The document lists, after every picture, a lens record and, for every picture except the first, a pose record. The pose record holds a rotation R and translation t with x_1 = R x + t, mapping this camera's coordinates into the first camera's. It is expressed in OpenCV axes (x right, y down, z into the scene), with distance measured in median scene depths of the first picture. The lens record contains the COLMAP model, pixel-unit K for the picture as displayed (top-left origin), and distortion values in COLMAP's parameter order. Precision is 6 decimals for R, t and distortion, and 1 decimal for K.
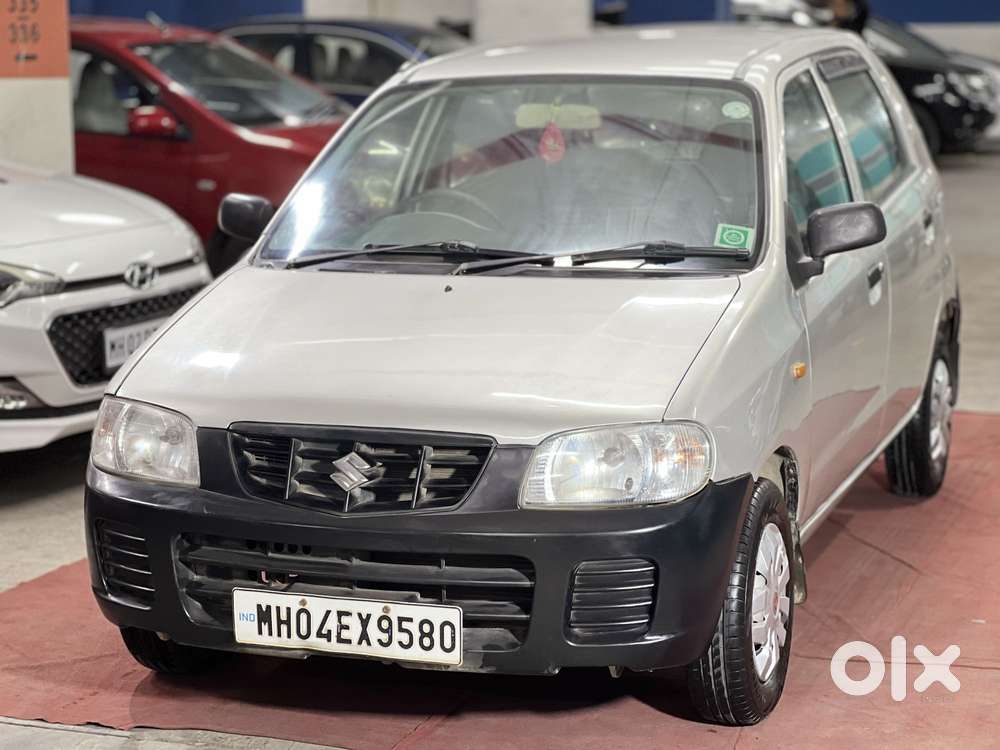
lens RADIAL K [[2193.0, 0, 503.3], [0, 2193.0, 352.1], [0, 0, 1]] dist [0.043113, 0.649336]
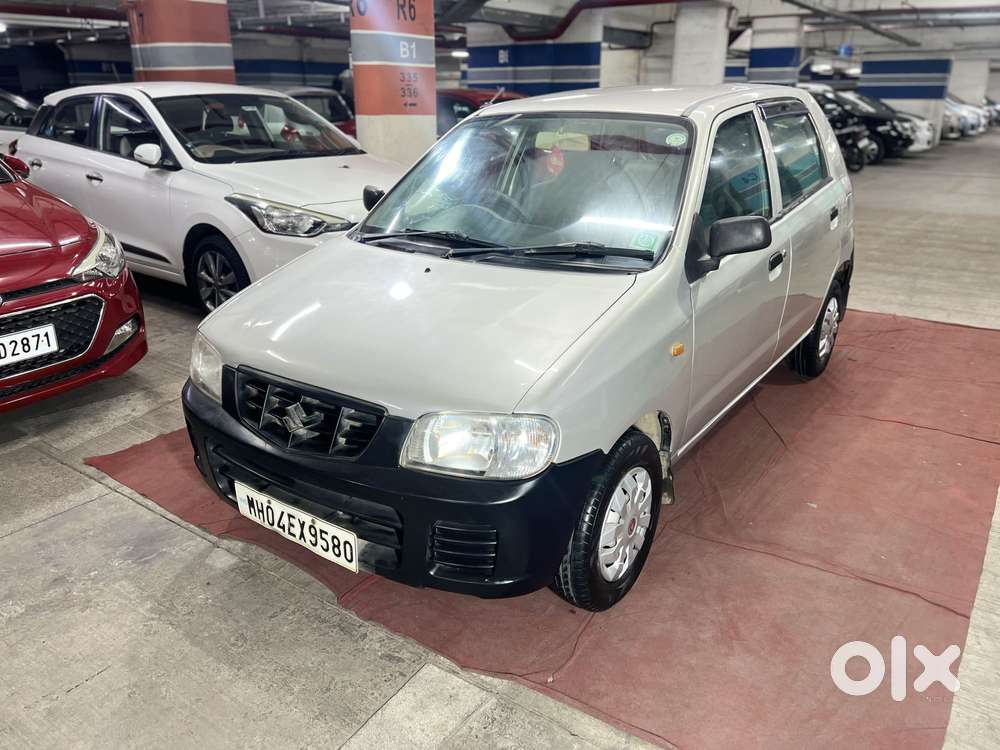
lens RADIAL K [[749.0, 0, 496.3], [0, 749.0, 377.2], [0, 0, 1]] dist [0.022215, -0.001261]
pose [[0.963060, 0.103672, -0.248530, 0.156169], [-0.050487, 0.976069, 0.211521, -0.070814], [0.264511, -0.191160, 0.945247, 0.590903]]
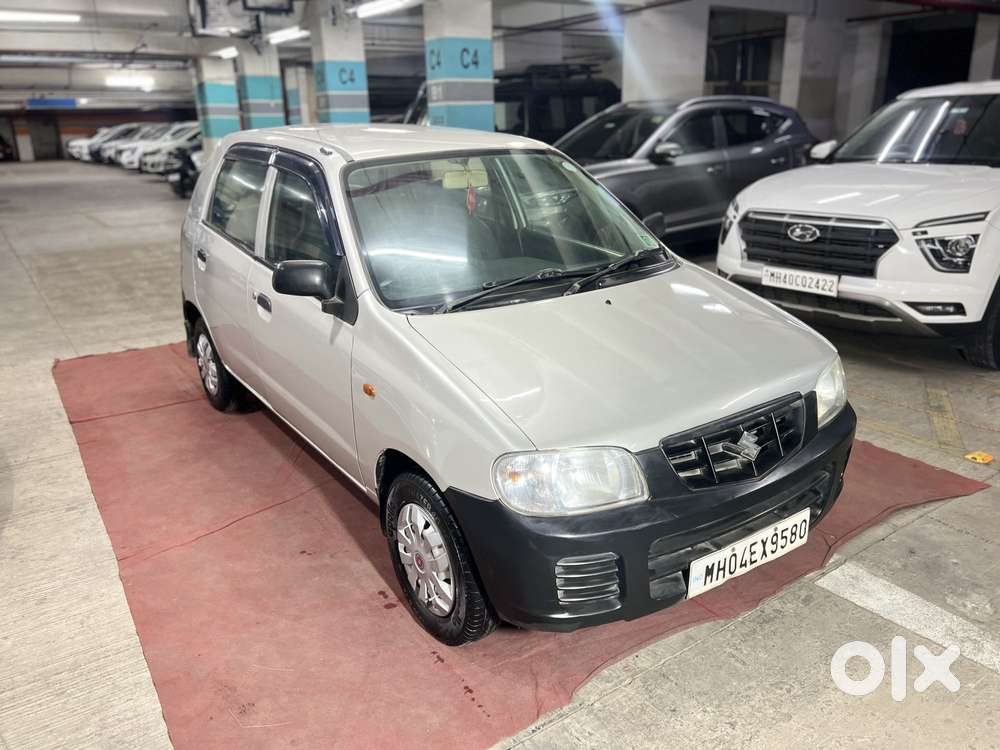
lens RADIAL K [[758.0, 0, 501.2], [0, 758.0, 382.0], [0, 0, 1]] dist [0.001460, 0.000199]
pose [[0.591204, -0.267301, 0.760939, -0.493908], [0.141662, 0.963230, 0.228299, -0.109817], [-0.793983, -0.027175, 0.607332, 0.818642]]
